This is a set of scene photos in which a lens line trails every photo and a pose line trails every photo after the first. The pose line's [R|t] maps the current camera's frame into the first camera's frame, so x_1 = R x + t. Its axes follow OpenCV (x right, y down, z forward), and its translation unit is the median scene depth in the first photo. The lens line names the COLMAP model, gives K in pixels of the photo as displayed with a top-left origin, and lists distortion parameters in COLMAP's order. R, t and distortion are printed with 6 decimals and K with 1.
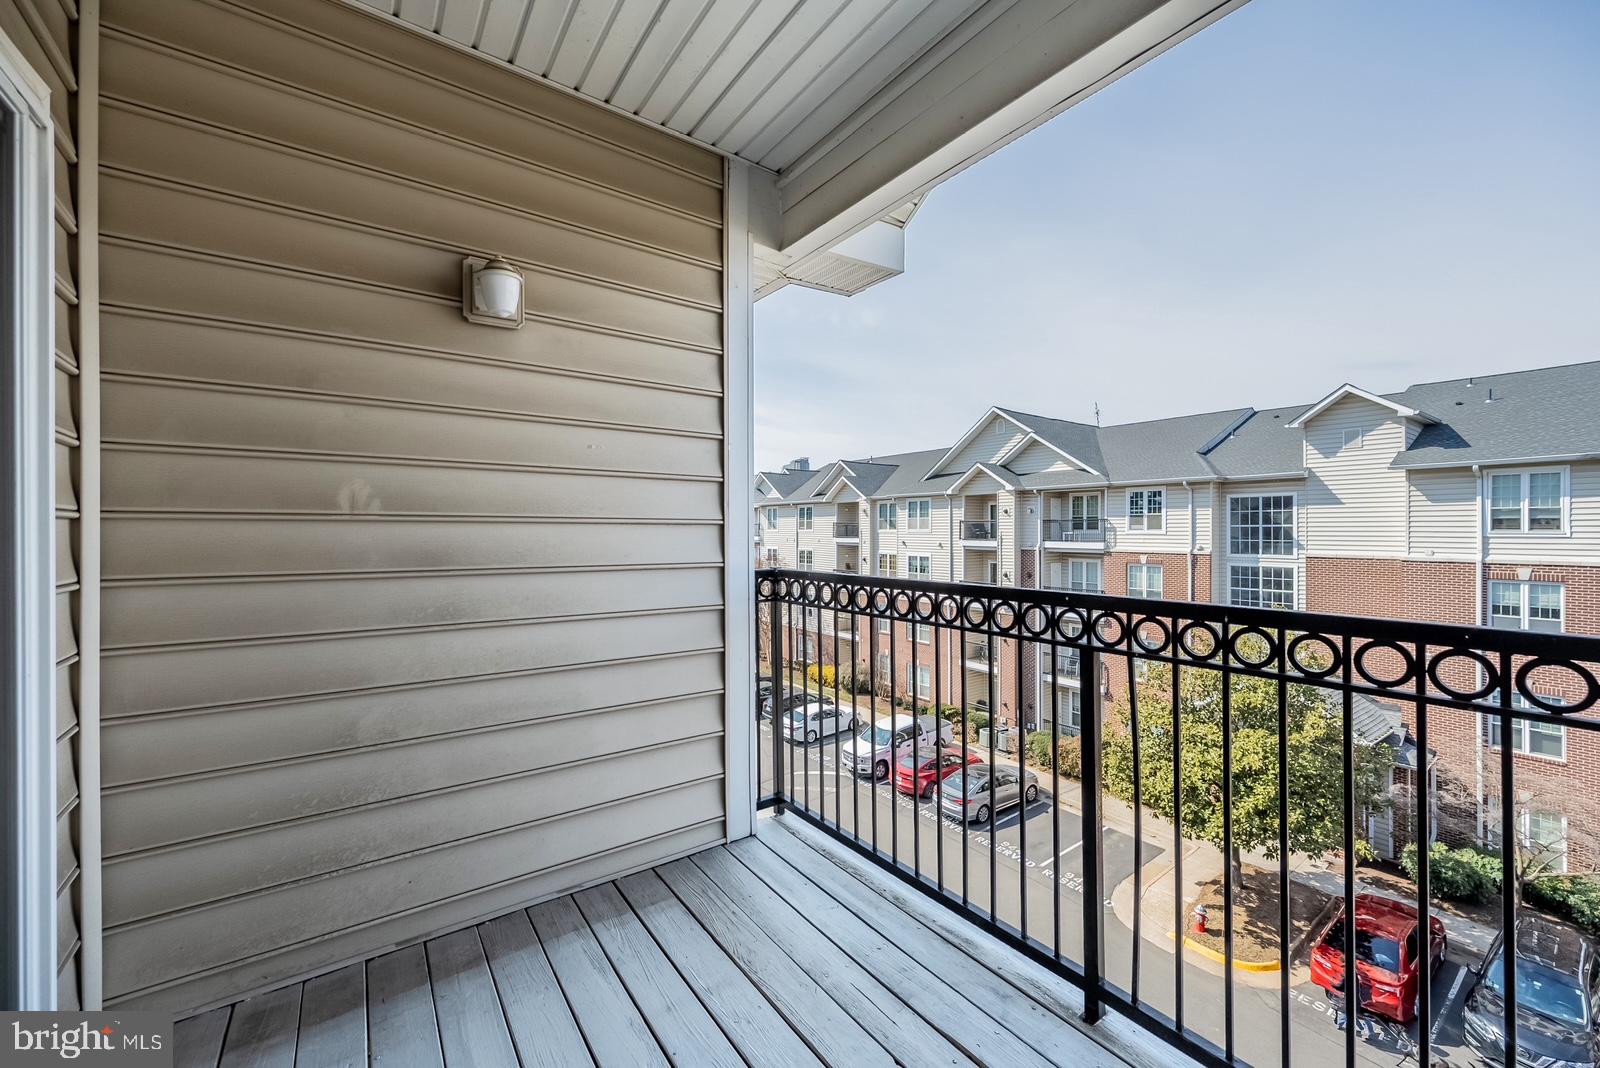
lens RADIAL K [[638.4, 0, 841.4], [0, 638.4, 558.9], [0, 0, 1]] dist [-0.000077, 0.000002]
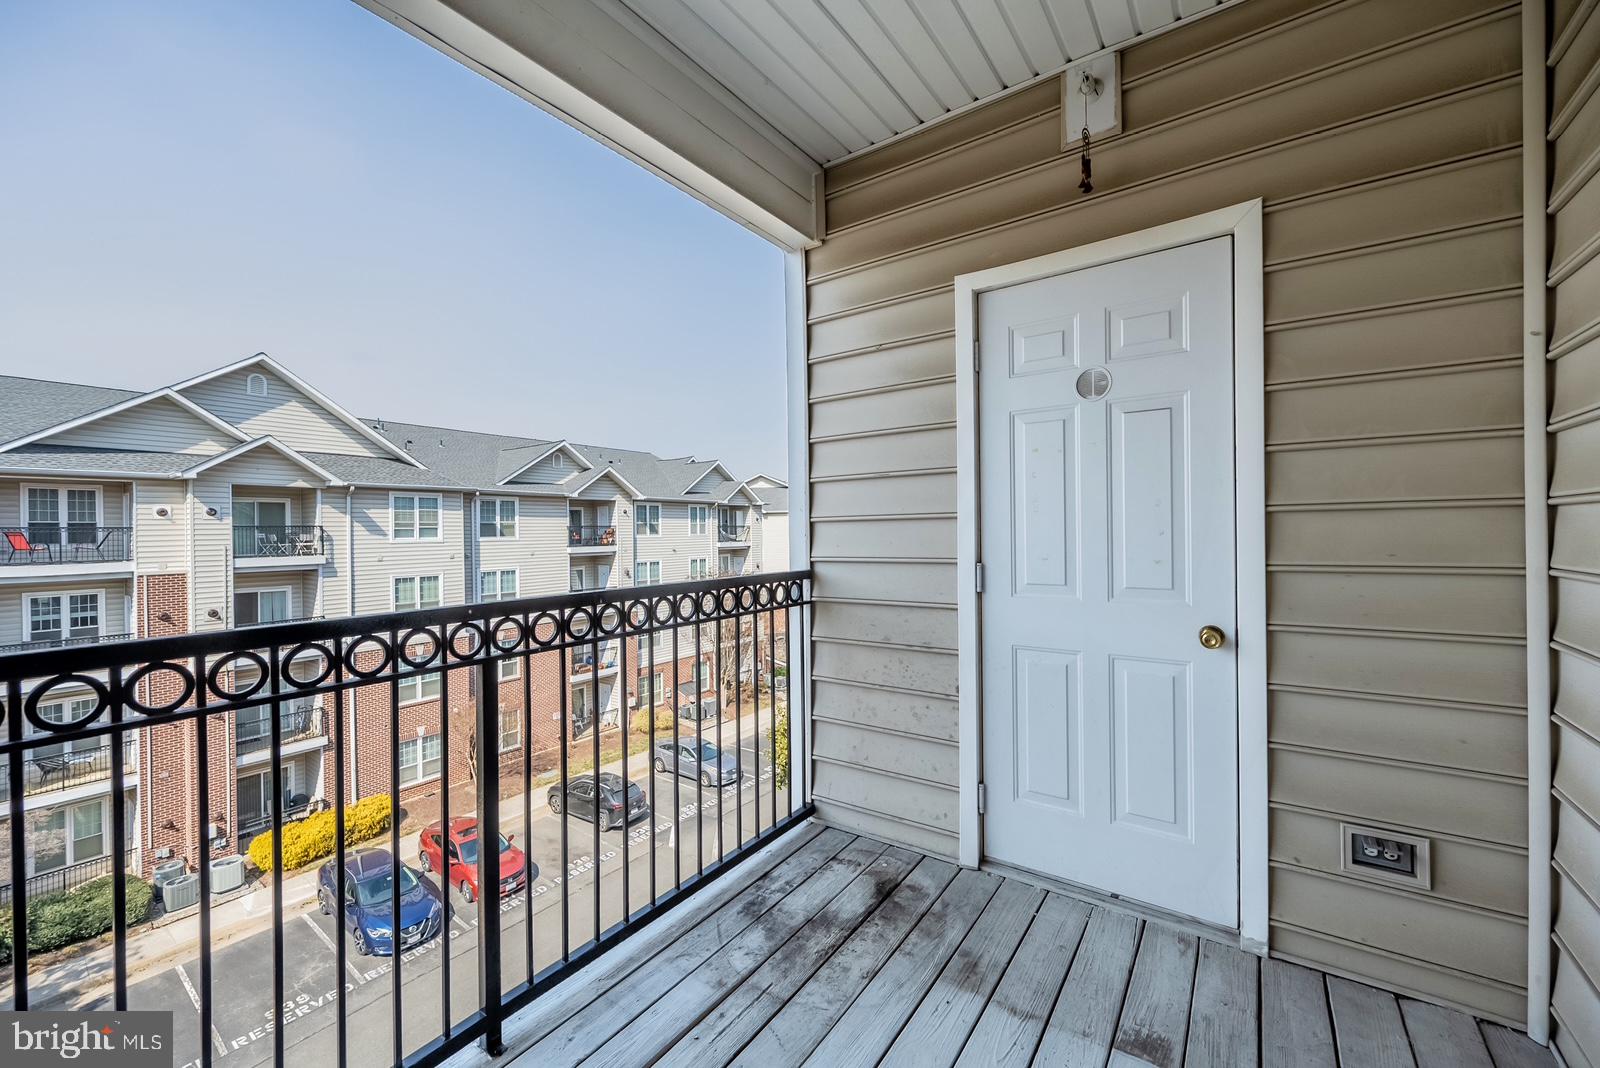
lens RADIAL K [[648.1, 0, 800.0], [0, 648.1, 534.0], [0, 0, 1]] dist [0.000173, 0.000043]
pose [[-0.288980, 0.000158, 0.957335, -0.681597], [0.059726, 0.998055, 0.017864, -0.038427], [-0.955470, 0.062340, -0.288427, 0.825793]]
